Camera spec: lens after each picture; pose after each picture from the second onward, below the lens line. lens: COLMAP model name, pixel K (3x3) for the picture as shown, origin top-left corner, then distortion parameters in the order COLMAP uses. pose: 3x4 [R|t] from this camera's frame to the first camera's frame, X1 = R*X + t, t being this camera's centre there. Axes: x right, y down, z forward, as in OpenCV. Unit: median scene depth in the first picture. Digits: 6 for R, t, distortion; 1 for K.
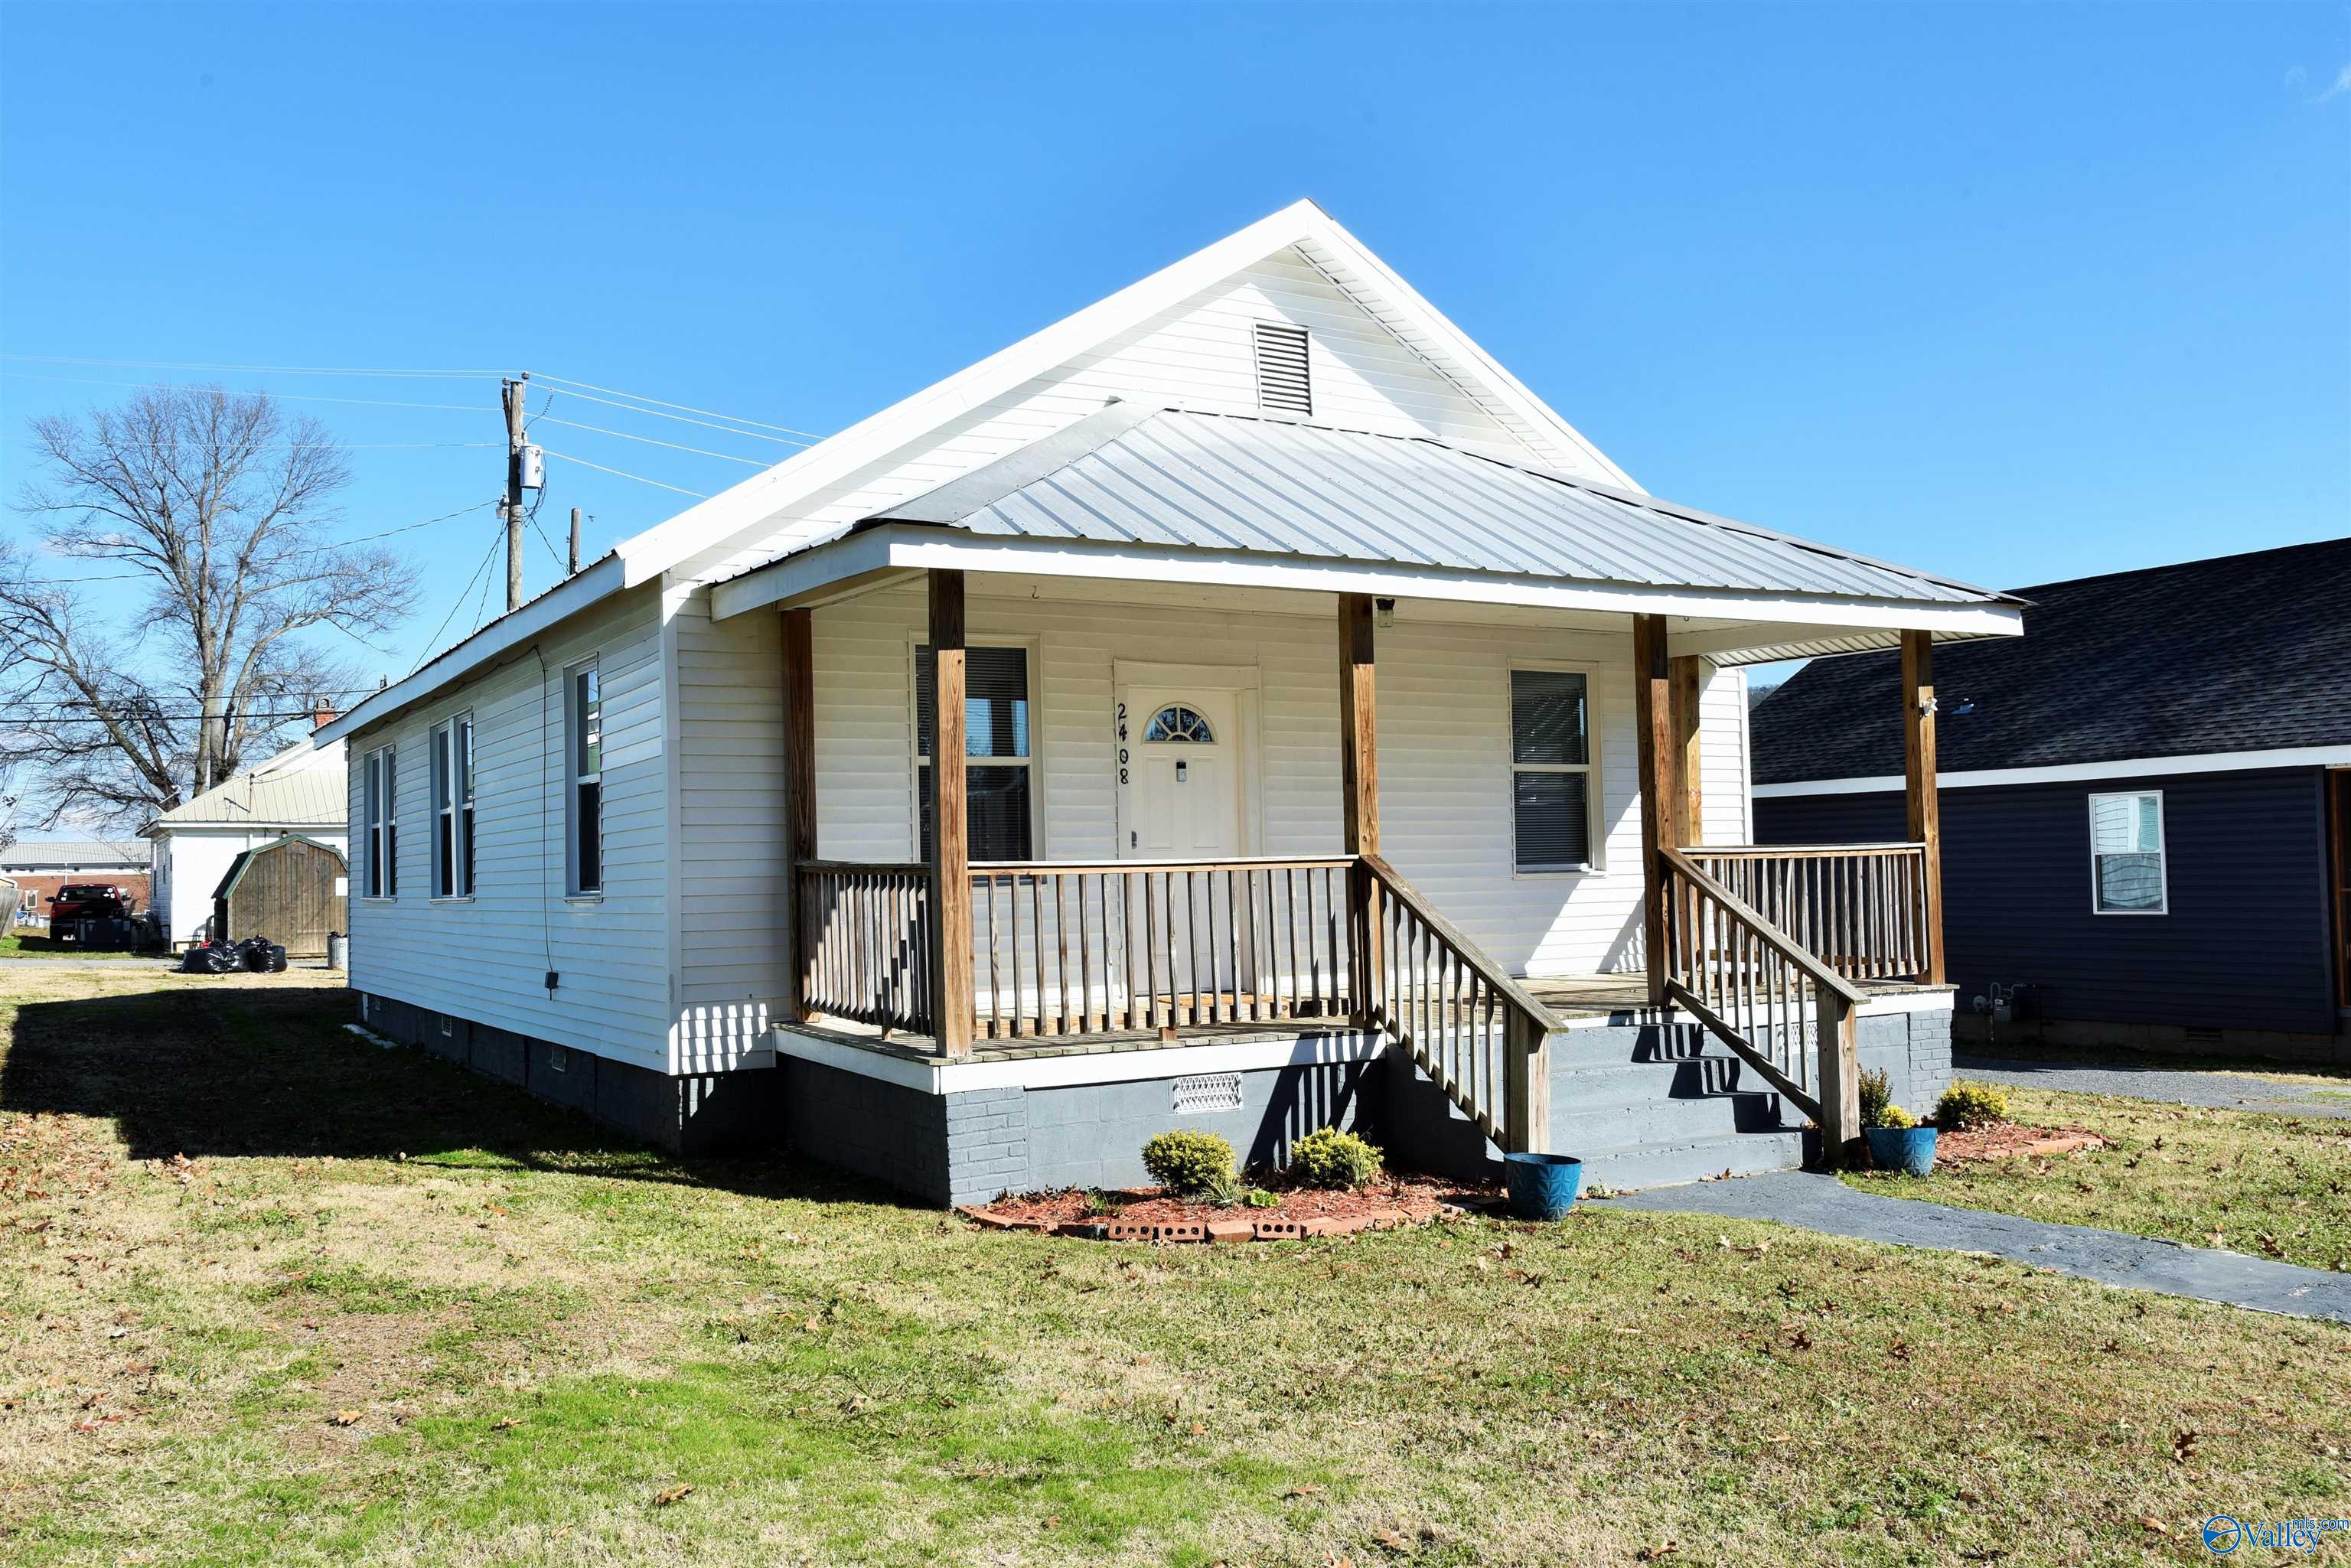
lens RADIAL K [[1884.1, 0, 1174.9], [0, 1884.1, 796.3], [0, 0, 1]] dist [-0.019104, 0.011297]
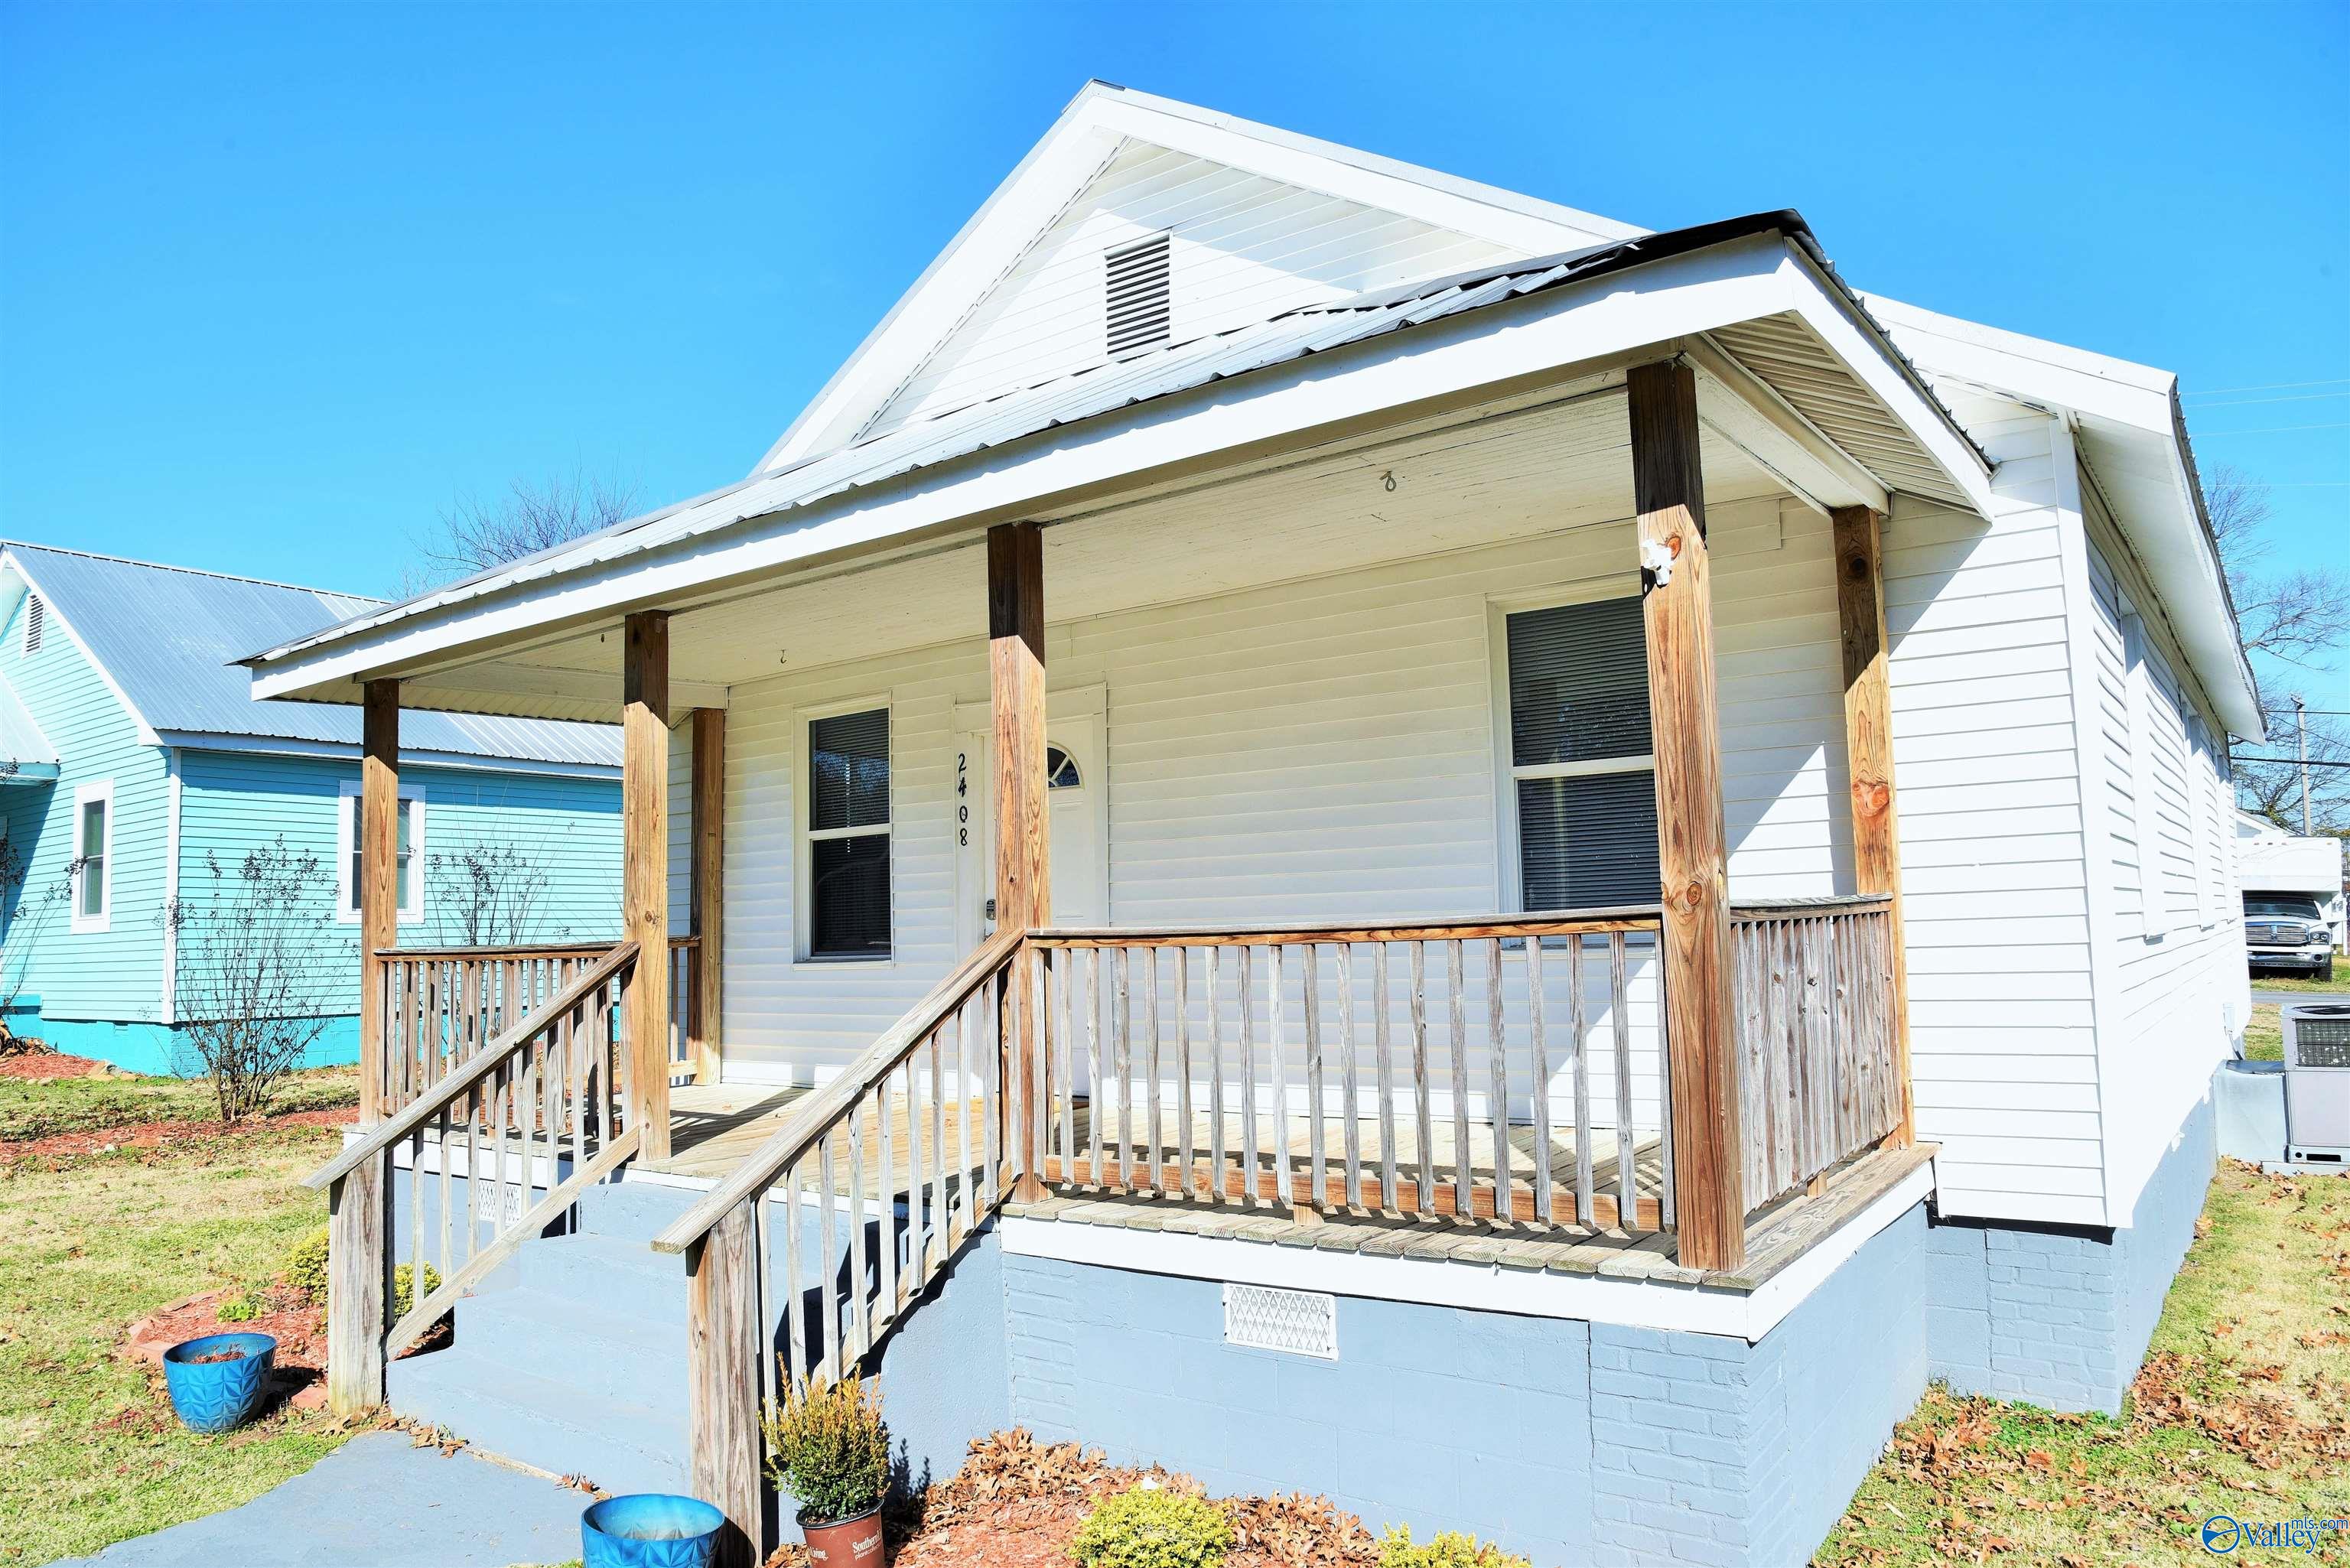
lens RADIAL K [[1605.1, 0, 1157.2], [0, 1605.1, 784.7], [0, 0, 1]] dist [-0.078532, -0.001872]
pose [[0.400125, -0.075631, -0.913334, 0.665932], [0.054192, 0.996798, -0.058801, 0.013140], [0.914857, -0.025967, 0.402943, 0.762002]]
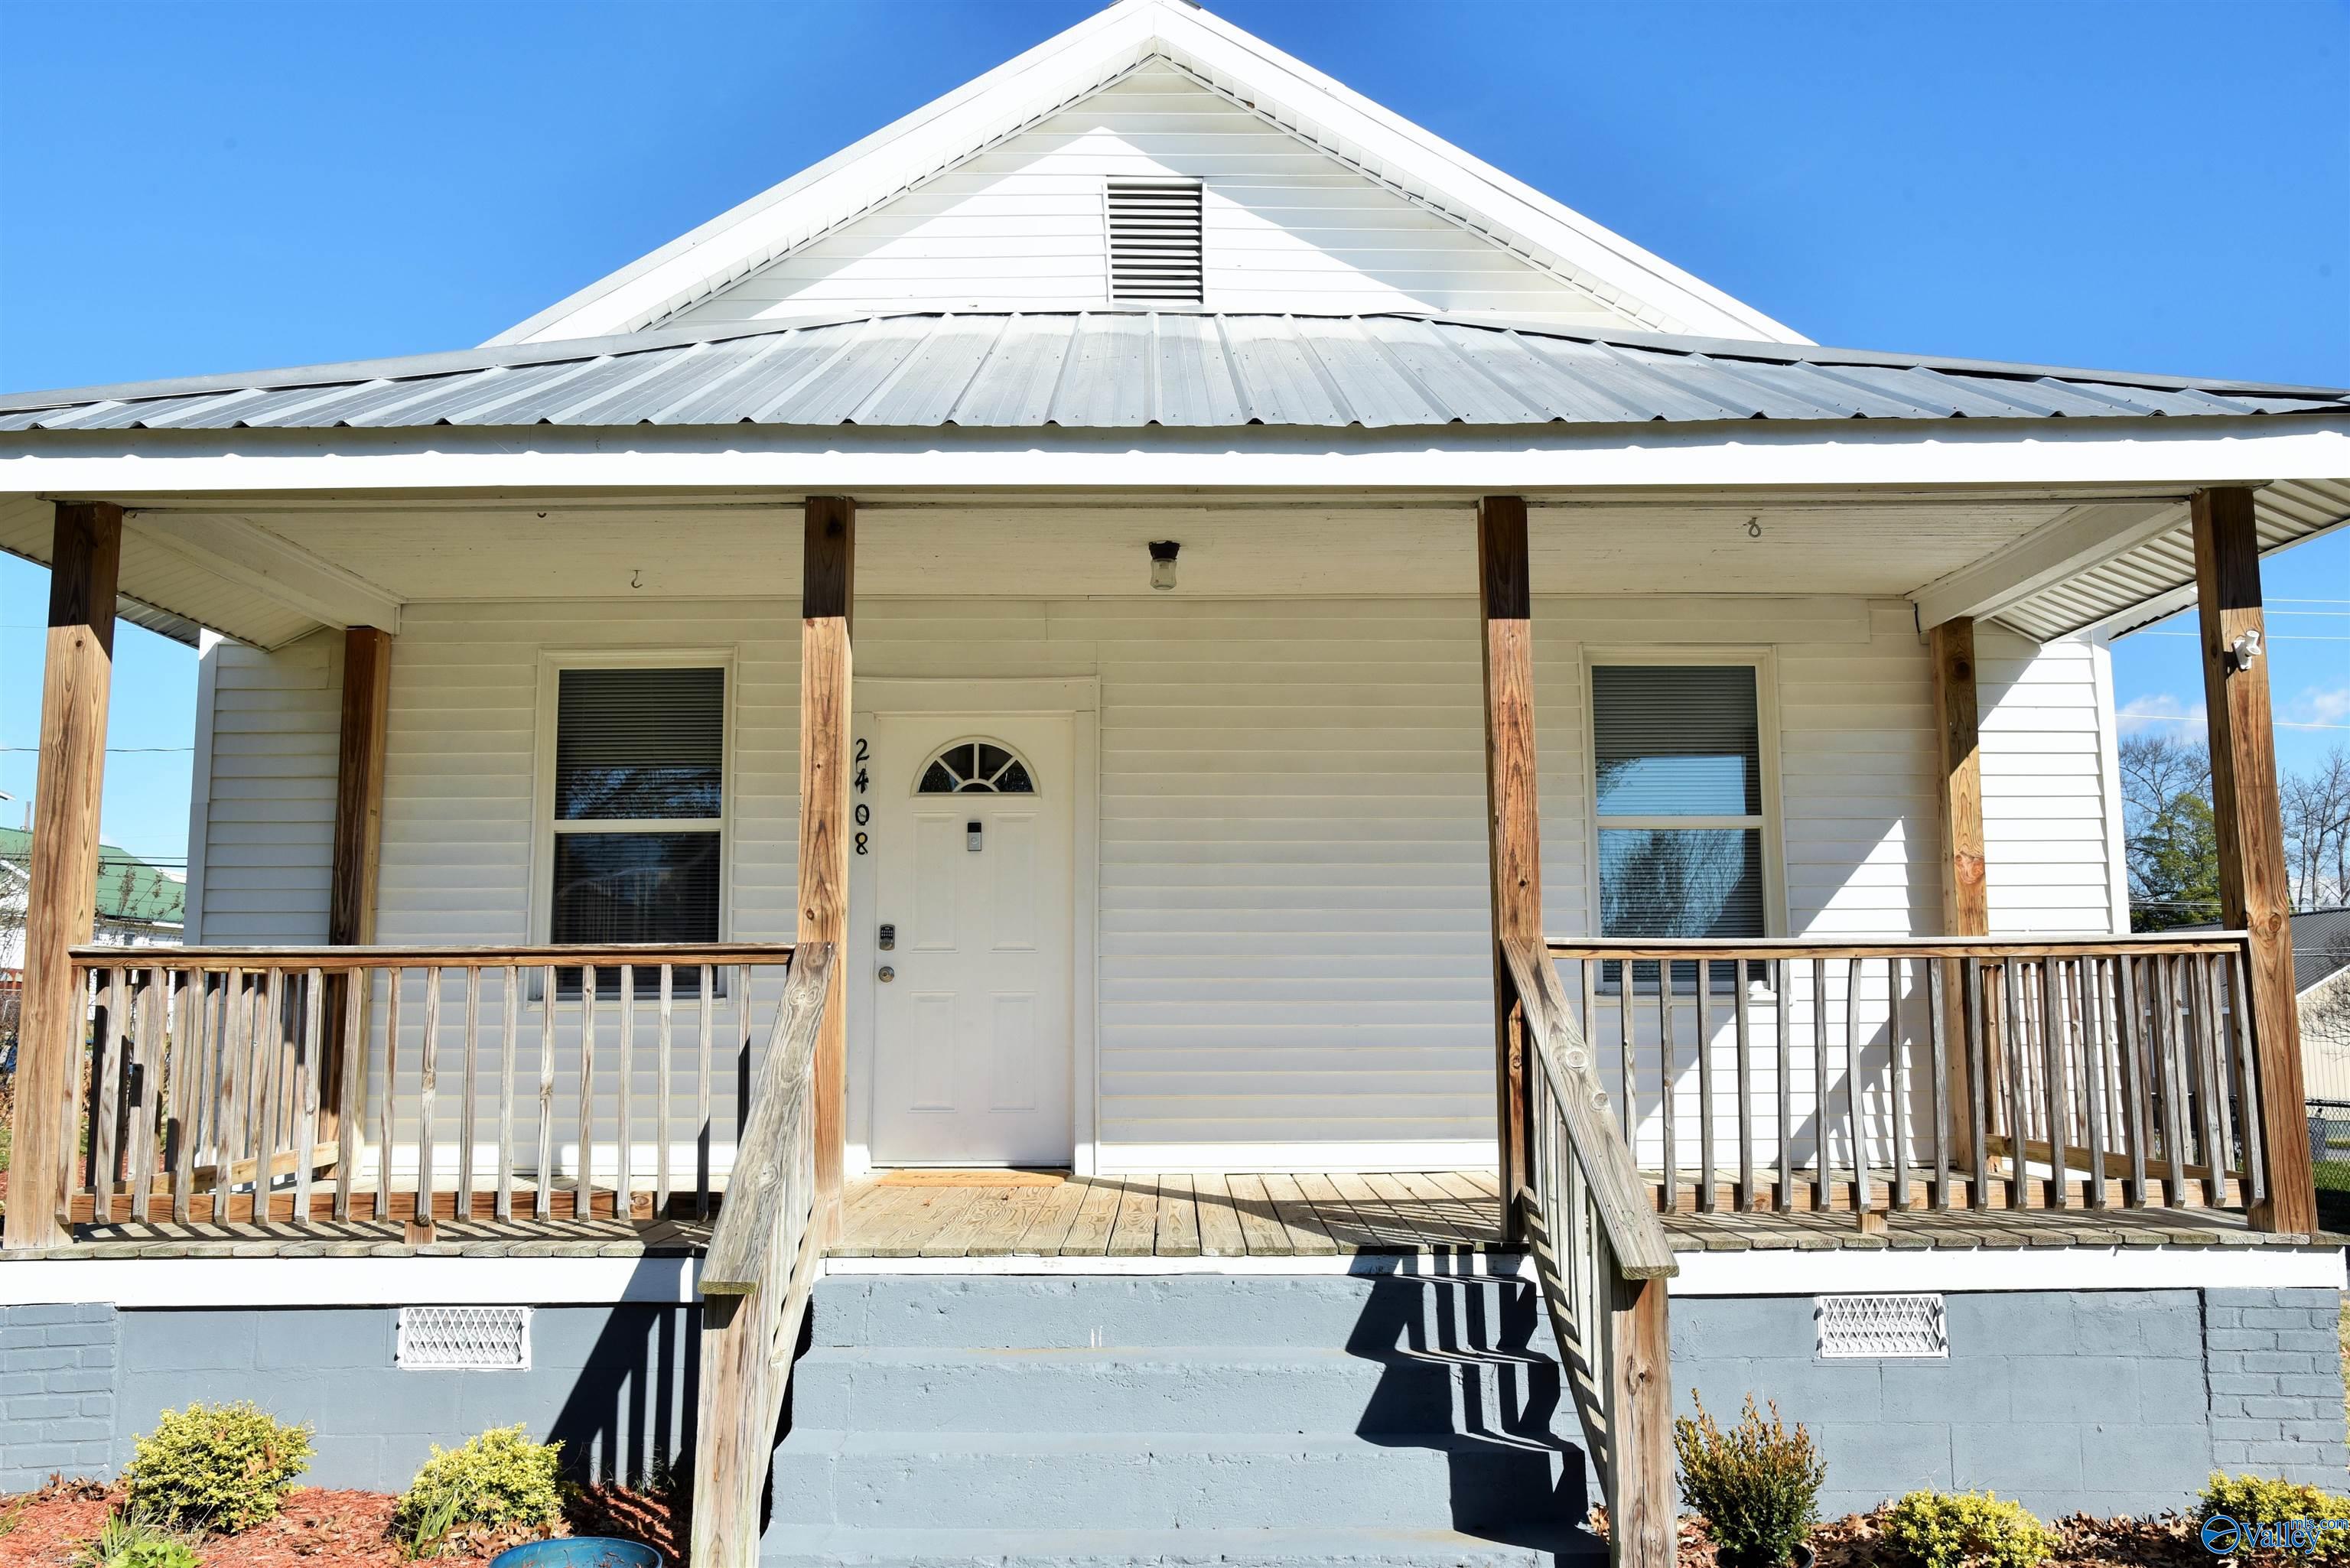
lens RADIAL K [[1883.2, 0, 1183.0], [0, 1883.2, 773.7], [0, 0, 1]] dist [-0.019104, 0.011297]
pose [[0.875229, -0.049027, -0.481218, 0.394895], [0.005062, 0.995724, -0.092240, 0.027050], [0.483682, 0.078295, 0.871735, 0.443919]]
